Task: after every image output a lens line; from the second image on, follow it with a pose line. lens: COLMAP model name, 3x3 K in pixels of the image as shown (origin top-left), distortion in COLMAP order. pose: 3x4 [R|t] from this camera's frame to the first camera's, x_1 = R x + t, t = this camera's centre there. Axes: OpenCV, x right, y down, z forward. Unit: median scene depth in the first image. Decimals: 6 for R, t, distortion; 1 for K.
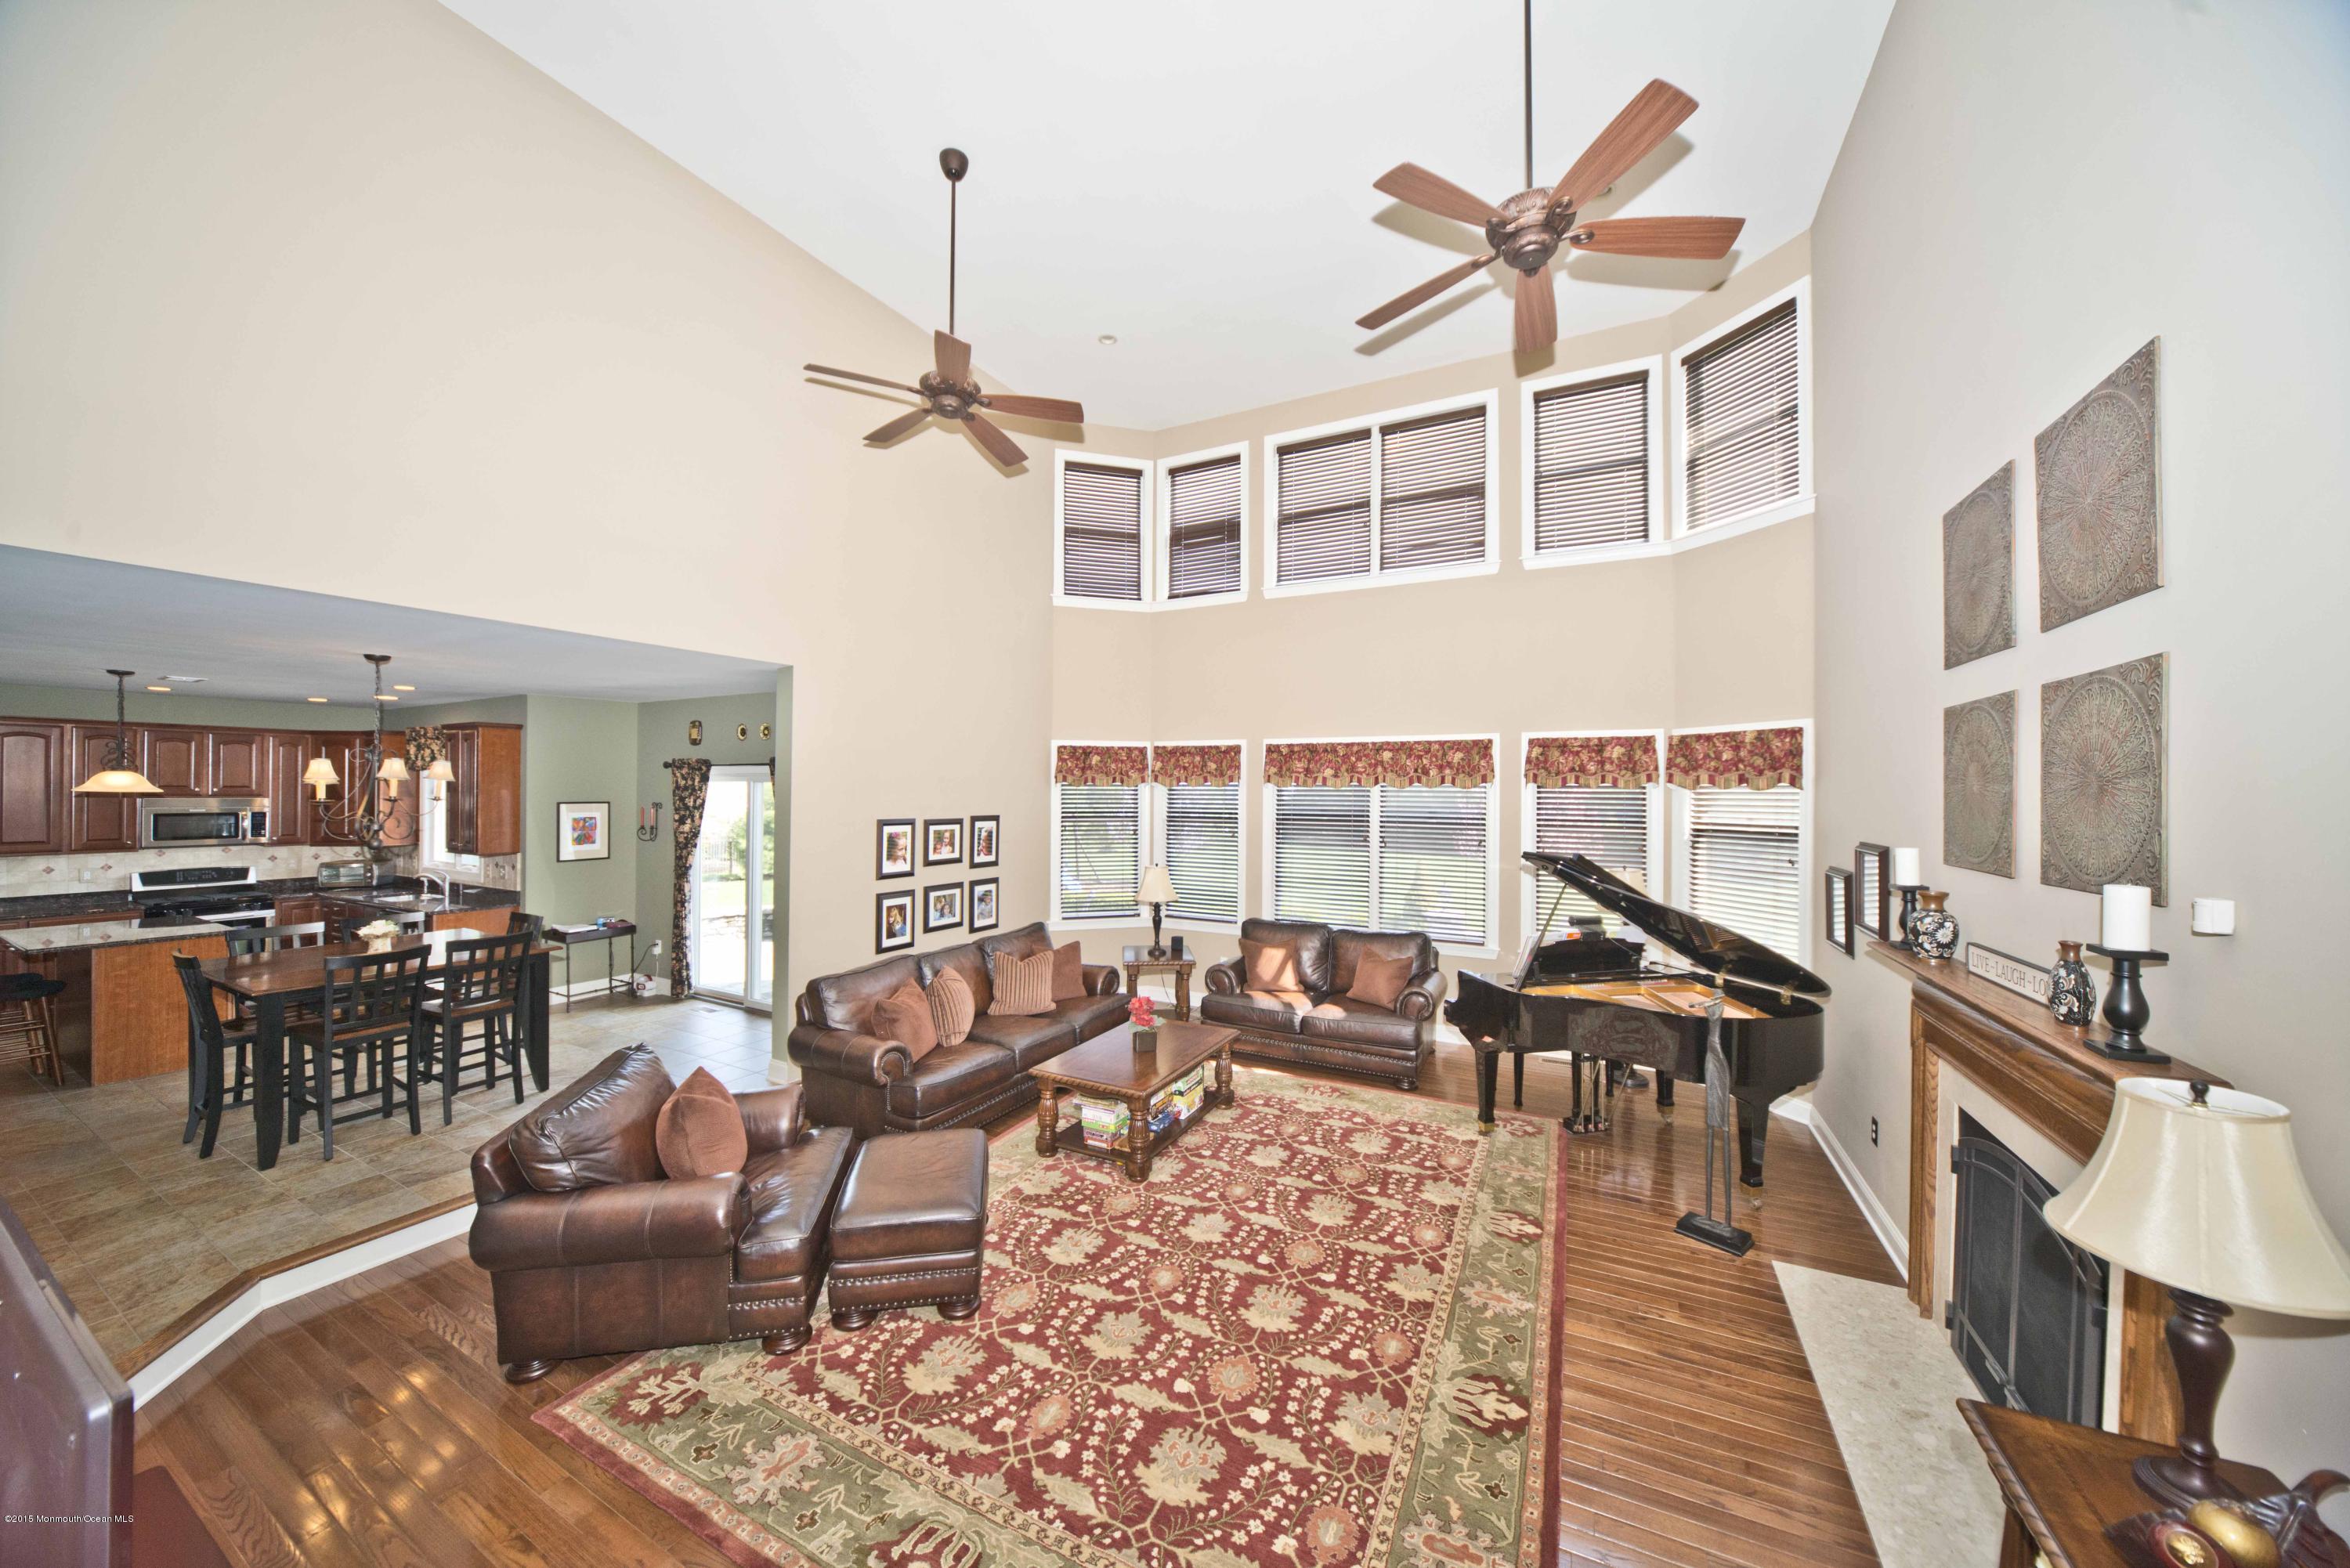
lens RADIAL K [[805.1, 0, 1175.0], [0, 805.1, 784.0], [0, 0, 1]] dist [-0.014879, 0.000143]
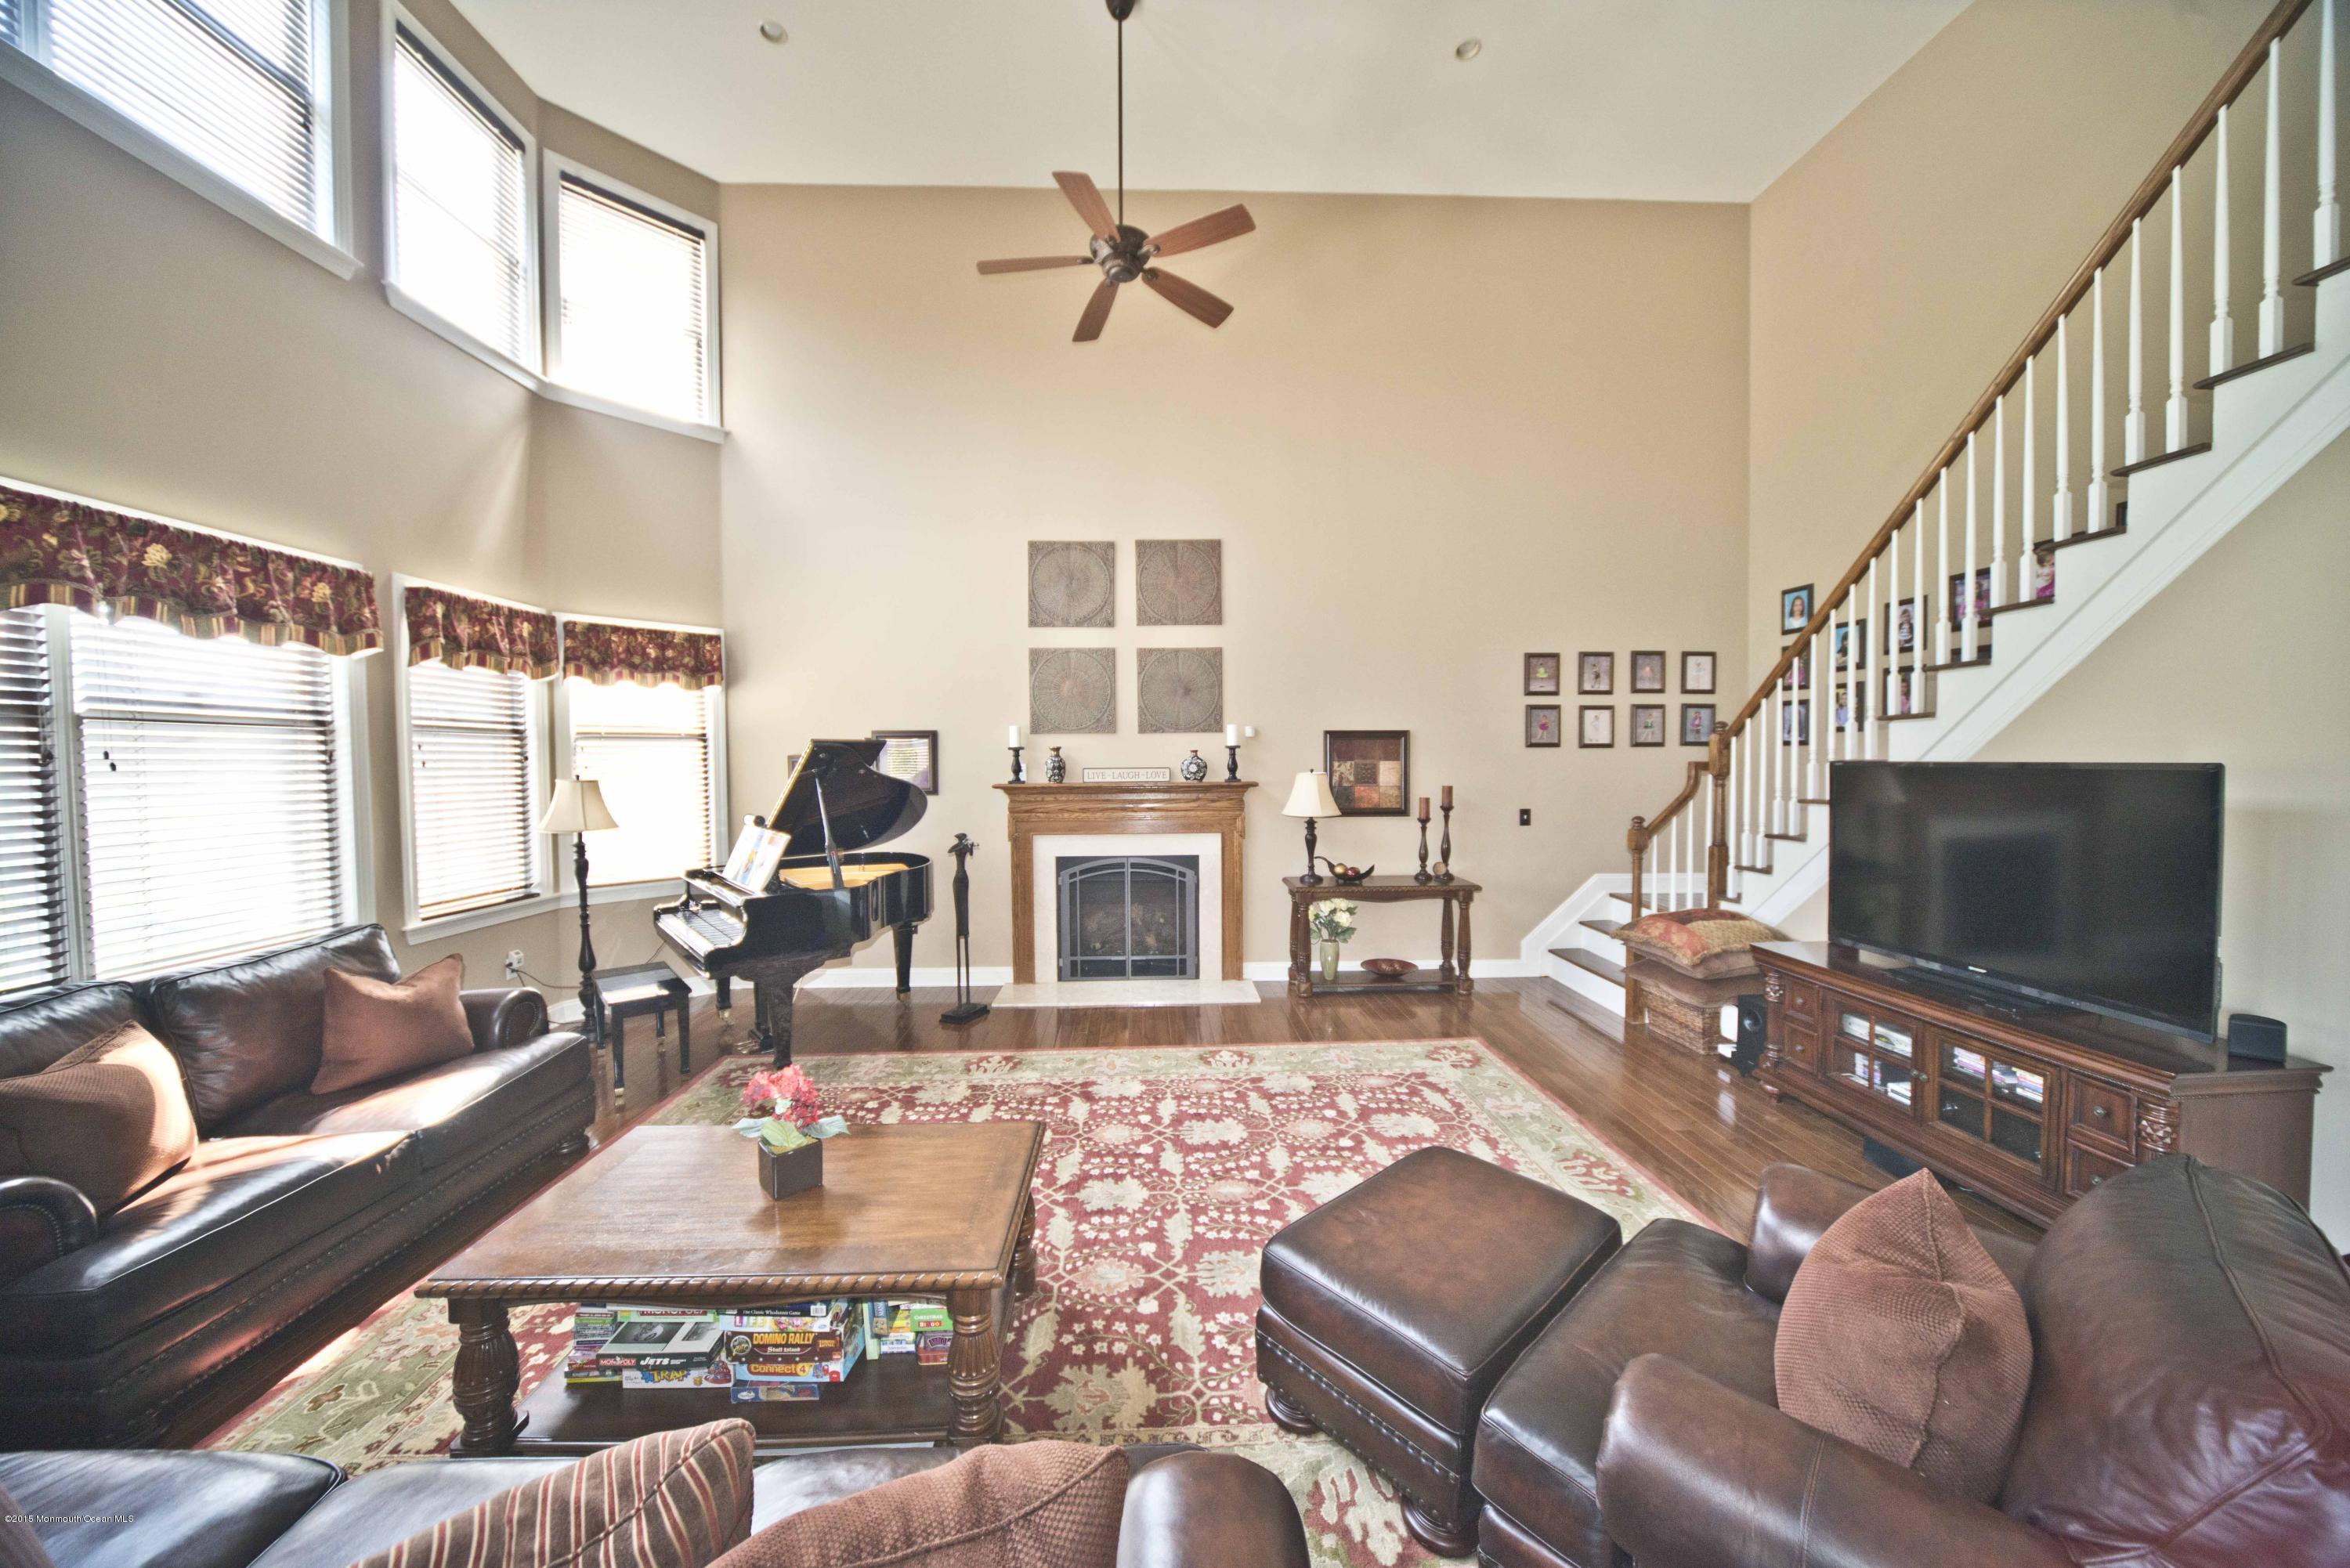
lens RADIAL K [[805.1, 0, 1175.0], [0, 805.1, 784.0], [0, 0, 1]] dist [-0.014879, 0.000143]
pose [[-0.494952, -0.030305, 0.868392, -0.731635], [-0.003587, 0.999454, 0.032834, 0.139651], [-0.868913, 0.013136, -0.494791, 1.477005]]
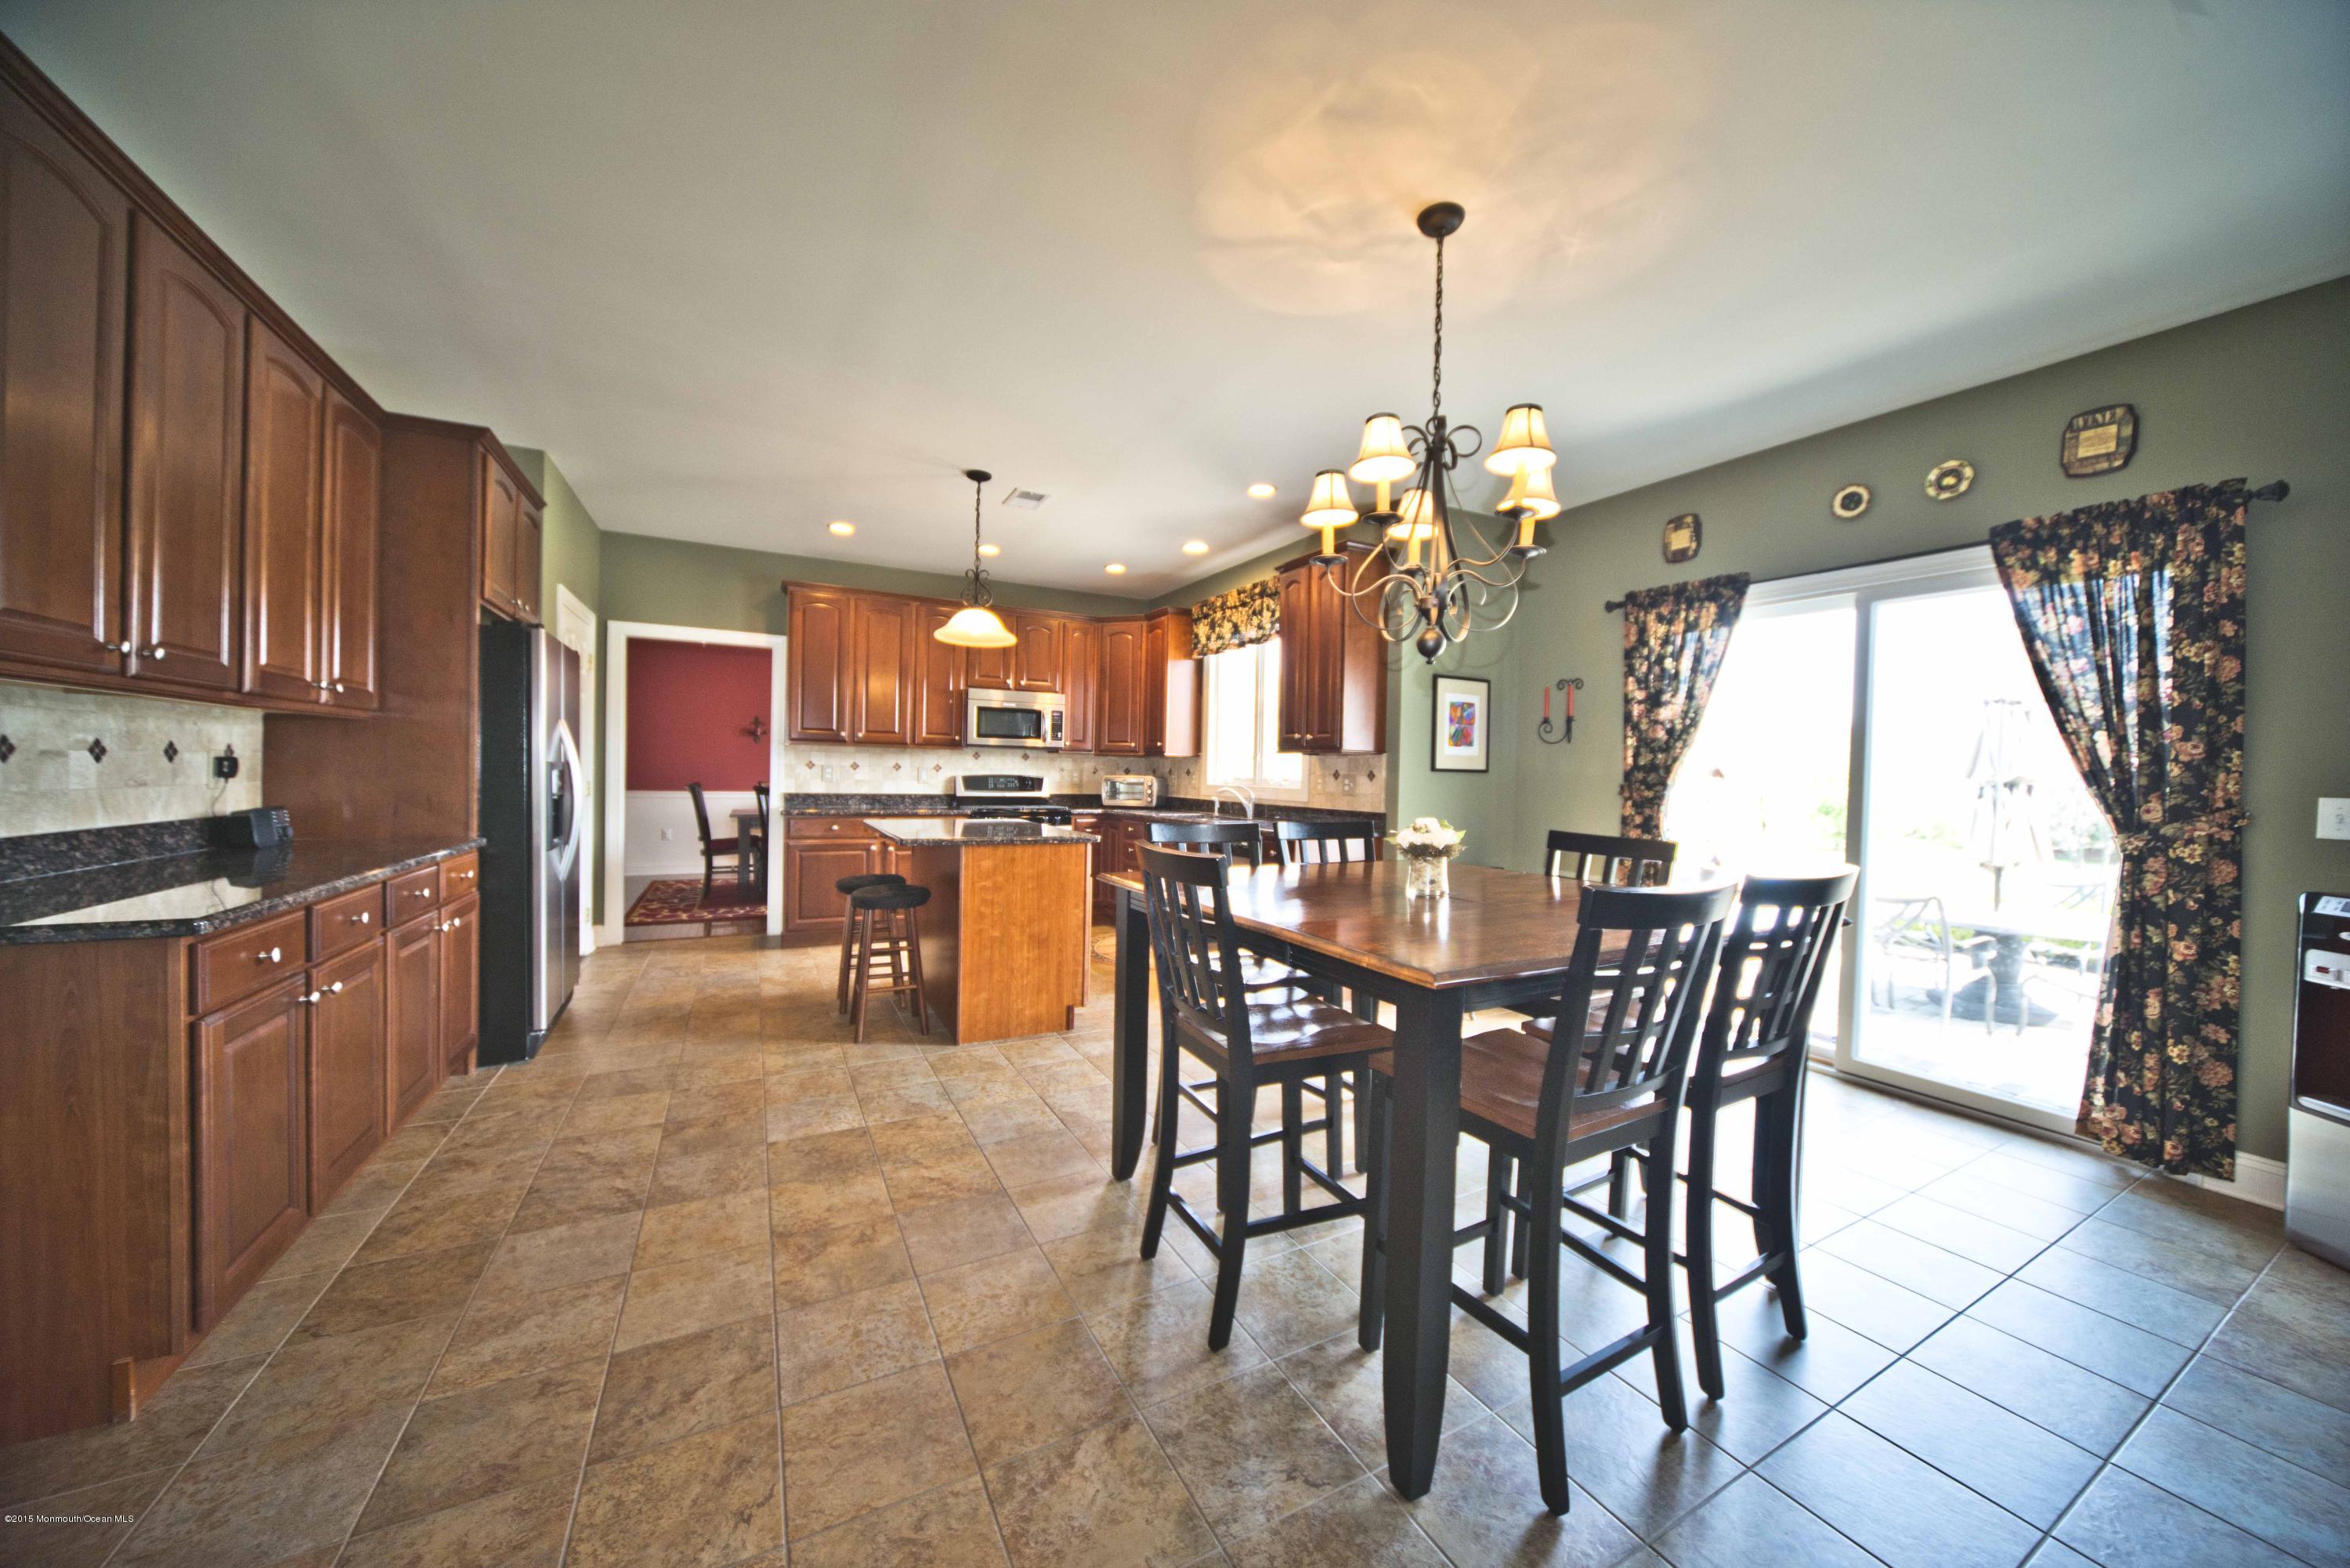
lens RADIAL K [[805.1, 0, 1175.0], [0, 805.1, 784.0], [0, 0, 1]] dist [-0.014879, 0.000143]
pose [[0.826610, 0.023332, -0.562291, -1.218573], [-0.015127, 0.999700, 0.019245, 0.205234], [0.562571, -0.007403, 0.826716, 0.763820]]
